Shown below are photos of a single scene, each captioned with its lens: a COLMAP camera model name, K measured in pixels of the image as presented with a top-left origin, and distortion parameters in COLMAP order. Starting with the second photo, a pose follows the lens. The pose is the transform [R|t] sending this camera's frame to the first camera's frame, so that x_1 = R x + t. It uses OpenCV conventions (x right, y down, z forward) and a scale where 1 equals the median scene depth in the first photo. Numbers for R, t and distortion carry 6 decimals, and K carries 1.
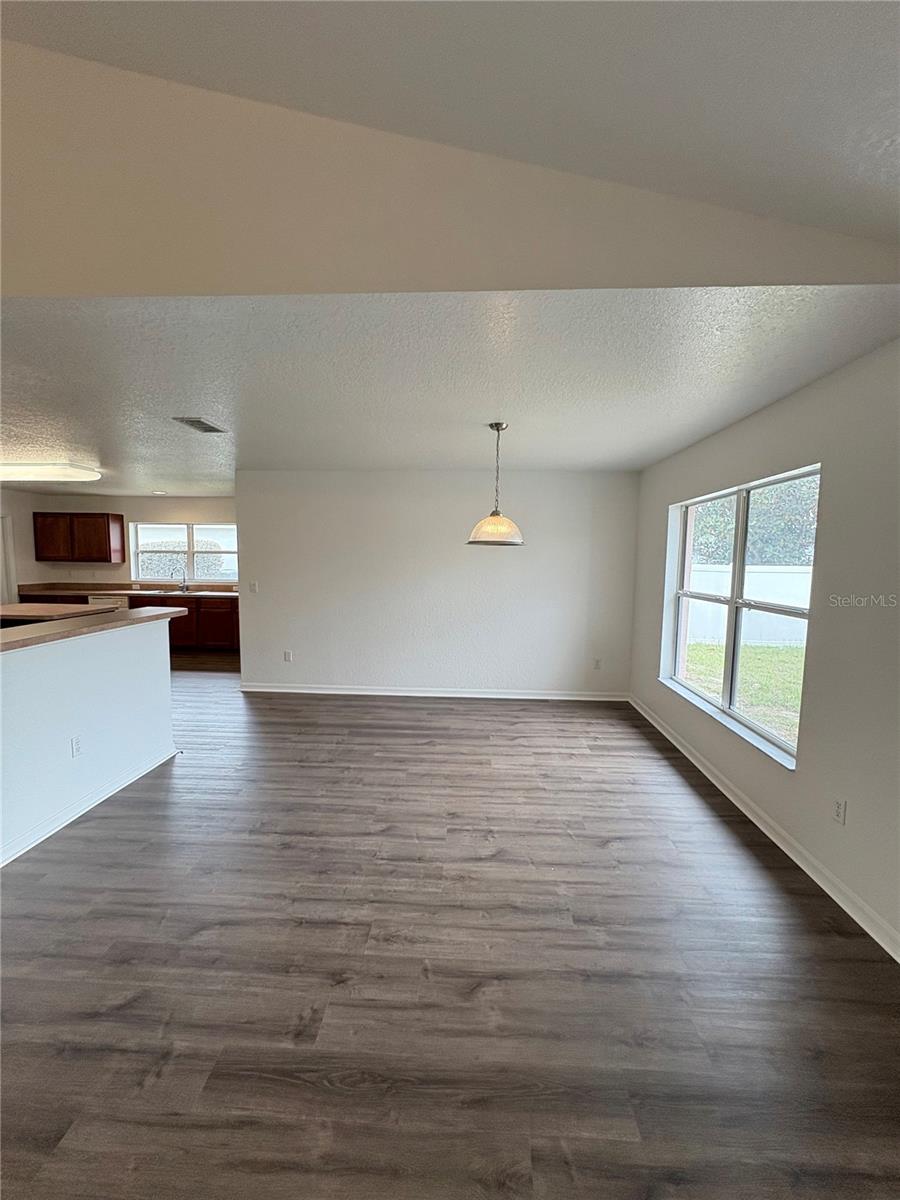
lens RADIAL K [[476.5, 0, 457.4], [0, 476.5, 605.4], [0, 0, 1]] dist [0.001969, -0.000117]
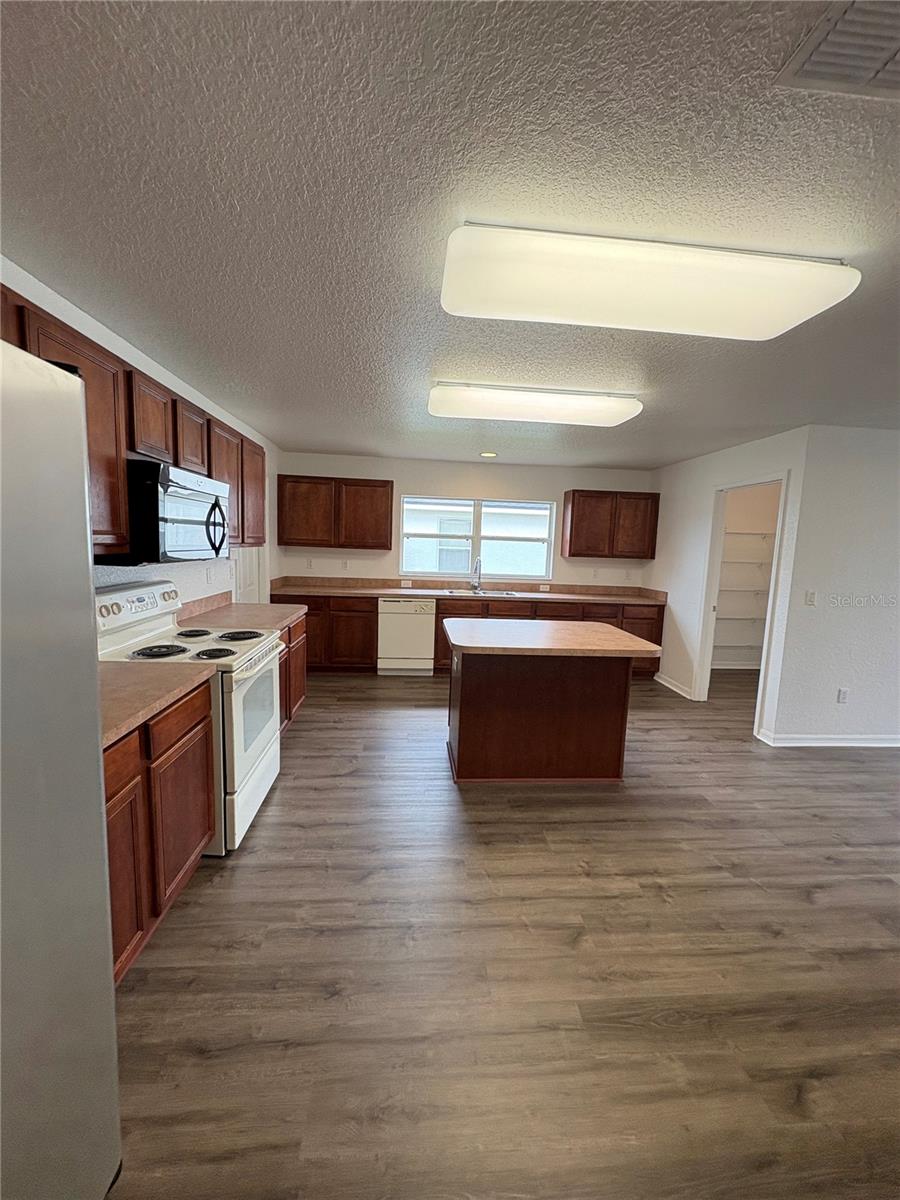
lens RADIAL K [[476.5, 0, 446.5], [0, 476.5, 598.7], [0, 0, 1]] dist [0.001969, -0.000117]
pose [[0.992063, 0.010549, 0.125297, -0.709680], [-0.012980, 0.999743, 0.018600, -0.030559], [-0.125069, -0.020079, 0.991945, 0.270963]]
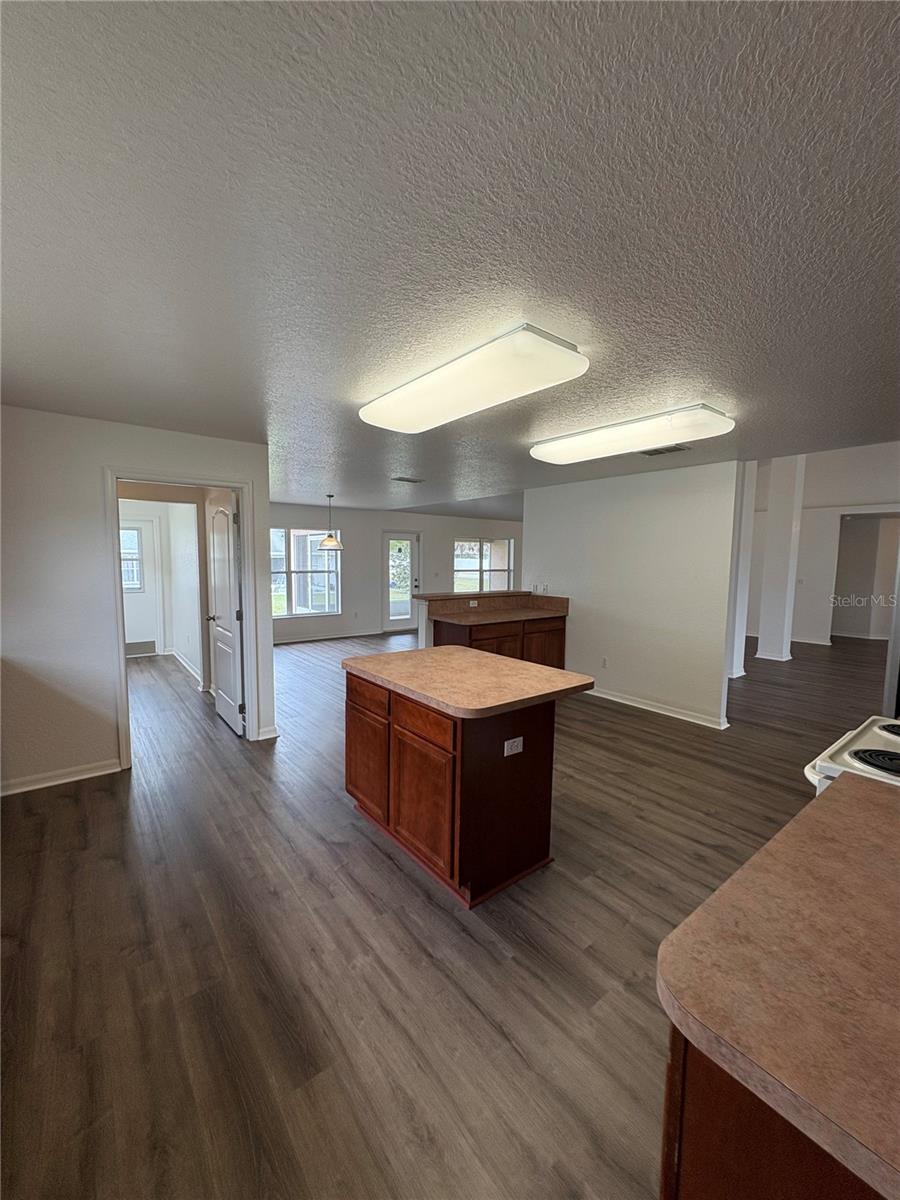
lens RADIAL K [[476.5, 0, 454.4], [0, 476.5, 592.3], [0, 0, 1]] dist [0.001969, -0.000117]
pose [[-0.652361, -0.077197, 0.753967, -0.836912], [0.058879, 0.986631, 0.151963, -0.103252], [-0.755618, 0.143527, -0.639094, 0.873489]]
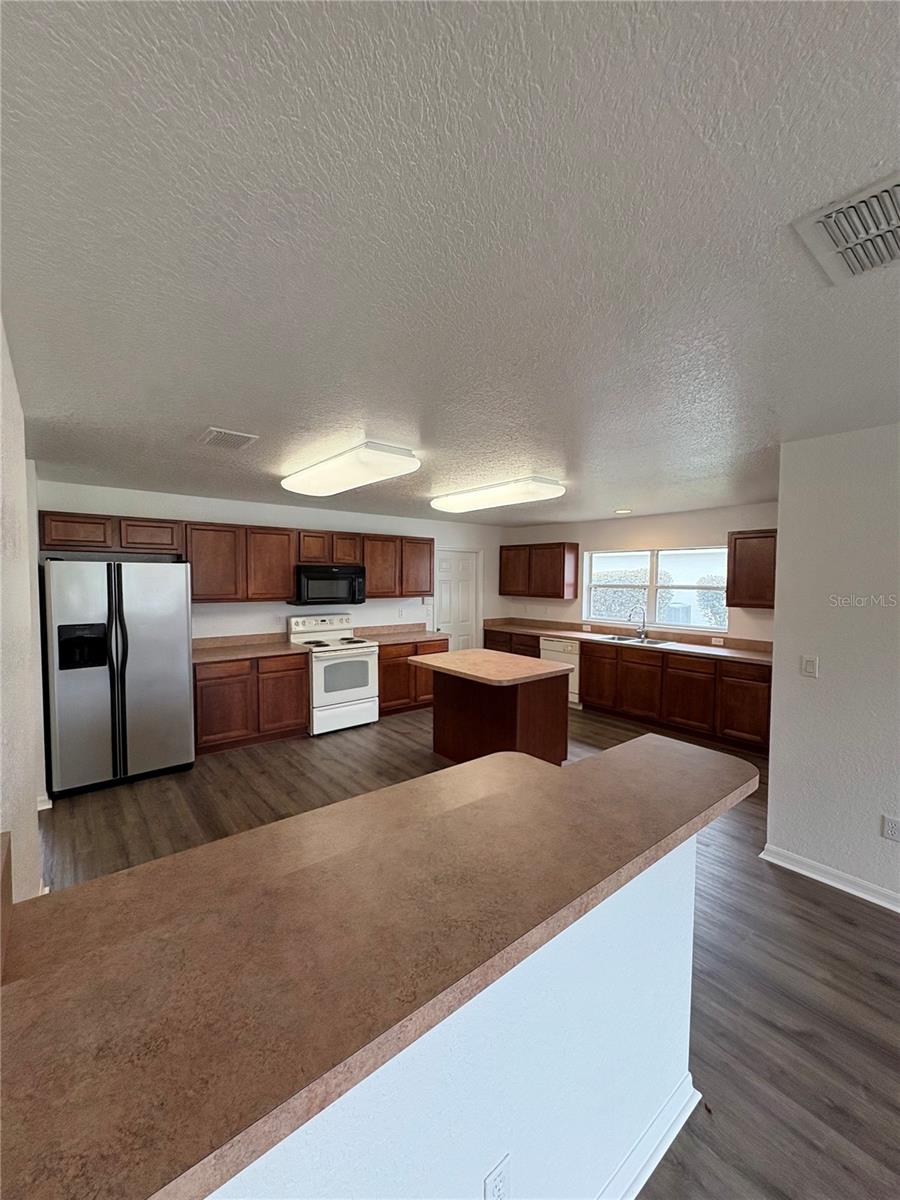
lens RADIAL K [[476.5, 0, 451.0], [0, 476.5, 593.9], [0, 0, 1]] dist [0.001969, -0.000117]
pose [[0.664928, 0.017561, -0.746701, -0.212018], [-0.074605, 0.996285, -0.043004, -0.044947], [0.743172, 0.084302, 0.663768, 0.267772]]
